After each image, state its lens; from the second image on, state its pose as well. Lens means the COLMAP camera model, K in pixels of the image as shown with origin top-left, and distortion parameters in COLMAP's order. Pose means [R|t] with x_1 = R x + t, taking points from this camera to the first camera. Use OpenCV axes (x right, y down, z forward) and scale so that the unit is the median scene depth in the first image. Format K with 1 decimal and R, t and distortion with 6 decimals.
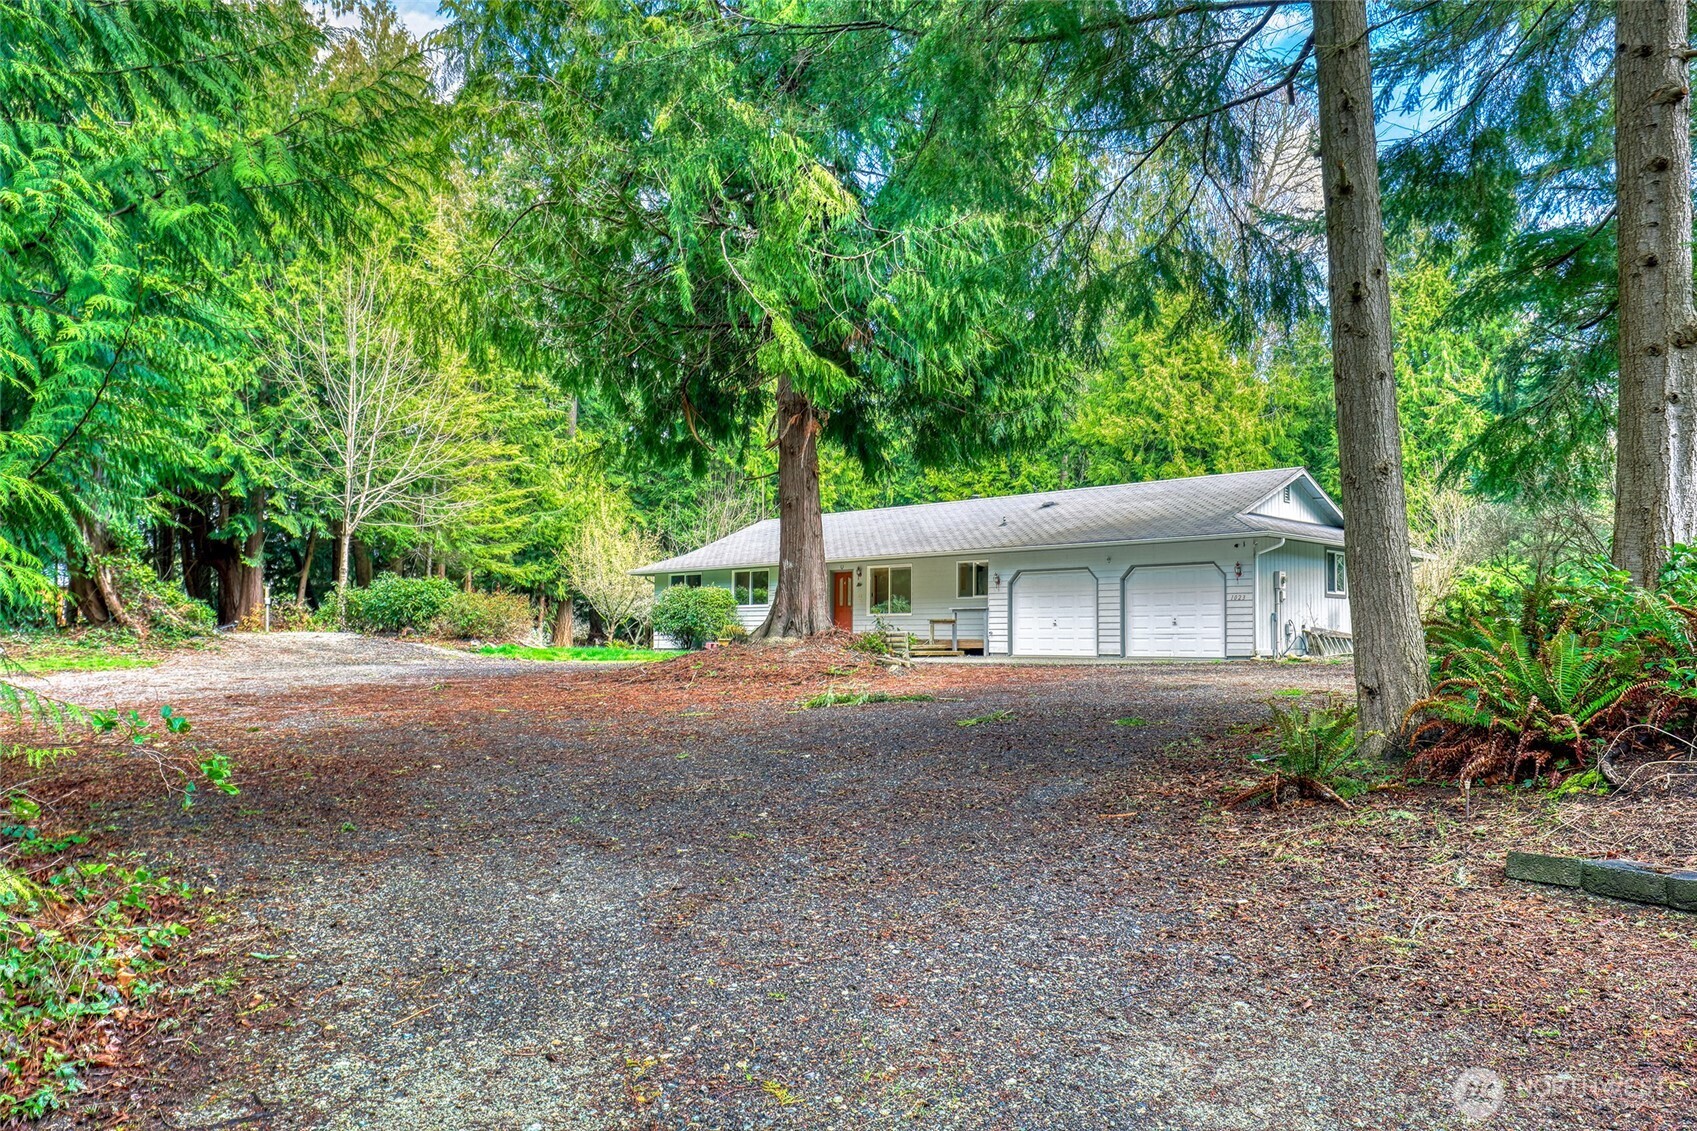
lens RADIAL K [[1135.6, 0, 848.5], [0, 1135.6, 565.5], [0, 0, 1]] dist [0.045447, -0.000829]
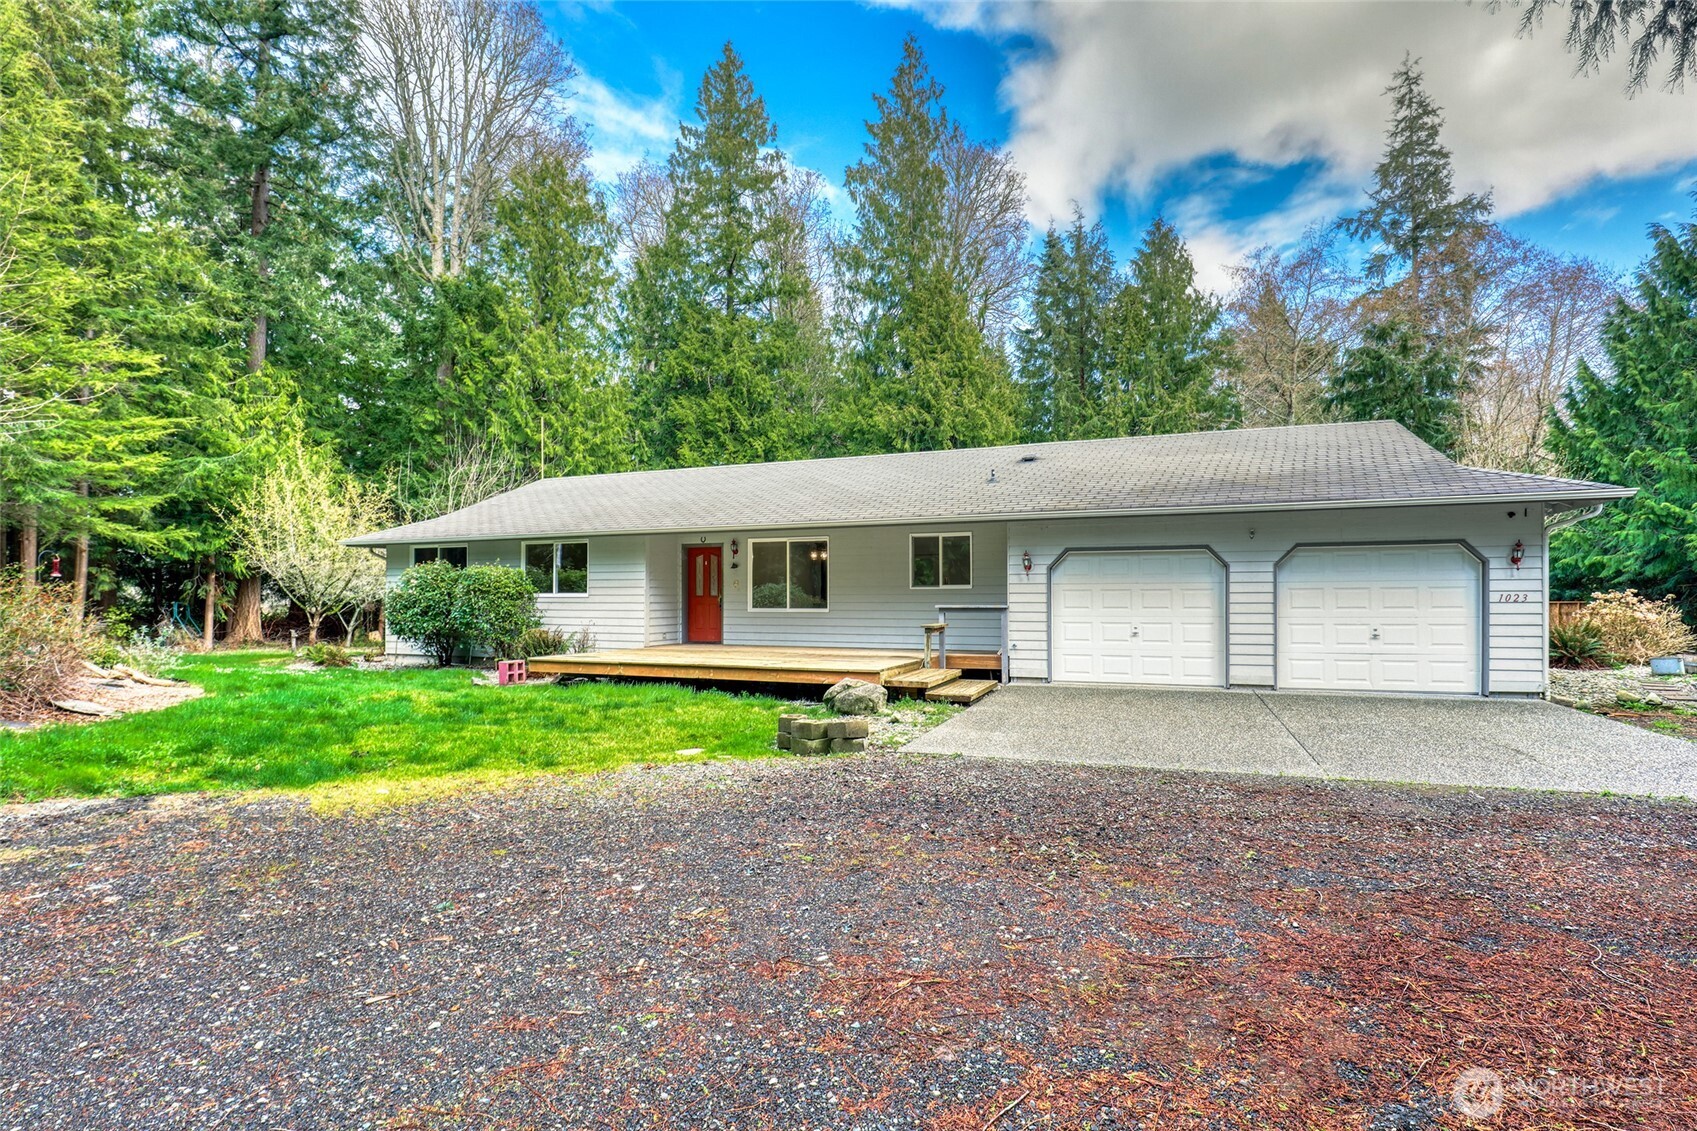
lens RADIAL K [[775.6, 0, 849.2], [0, 775.6, 585.7], [0, 0, 1]] dist [-0.020141, 0.000007]
pose [[0.921237, 0.003109, 0.388989, -0.093824], [-0.020723, 0.998940, 0.041093, 0.007103], [-0.388449, -0.045918, 0.920325, 0.462976]]
